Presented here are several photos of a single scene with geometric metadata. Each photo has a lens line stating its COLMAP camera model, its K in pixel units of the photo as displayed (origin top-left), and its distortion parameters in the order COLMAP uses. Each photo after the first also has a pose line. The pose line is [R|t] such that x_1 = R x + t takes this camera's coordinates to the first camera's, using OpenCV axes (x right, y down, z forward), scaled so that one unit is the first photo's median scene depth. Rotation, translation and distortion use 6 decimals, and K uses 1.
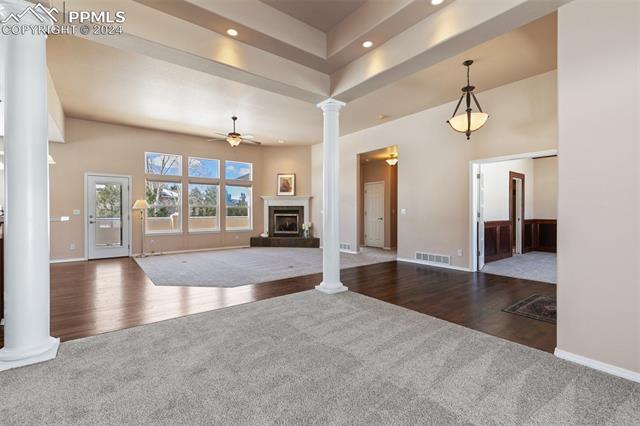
lens RADIAL K [[289.3, 0, 319.7], [0, 289.3, 213.8], [0, 0, 1]] dist [0.002867, 0.000180]
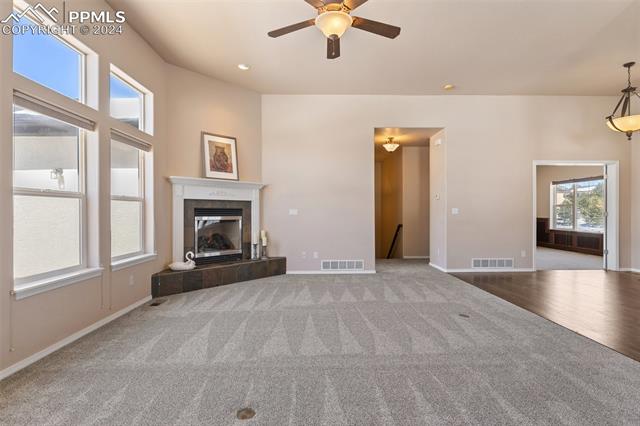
lens RADIAL K [[315.8, 0, 320.9], [0, 315.8, 210.1], [0, 0, 1]] dist [0.007697, 0.001196]
pose [[0.585893, 0.002823, 0.810384, -0.455899], [0.006702, 0.999943, -0.008328, -0.004312], [-0.810361, 0.010310, 0.585840, 0.547806]]
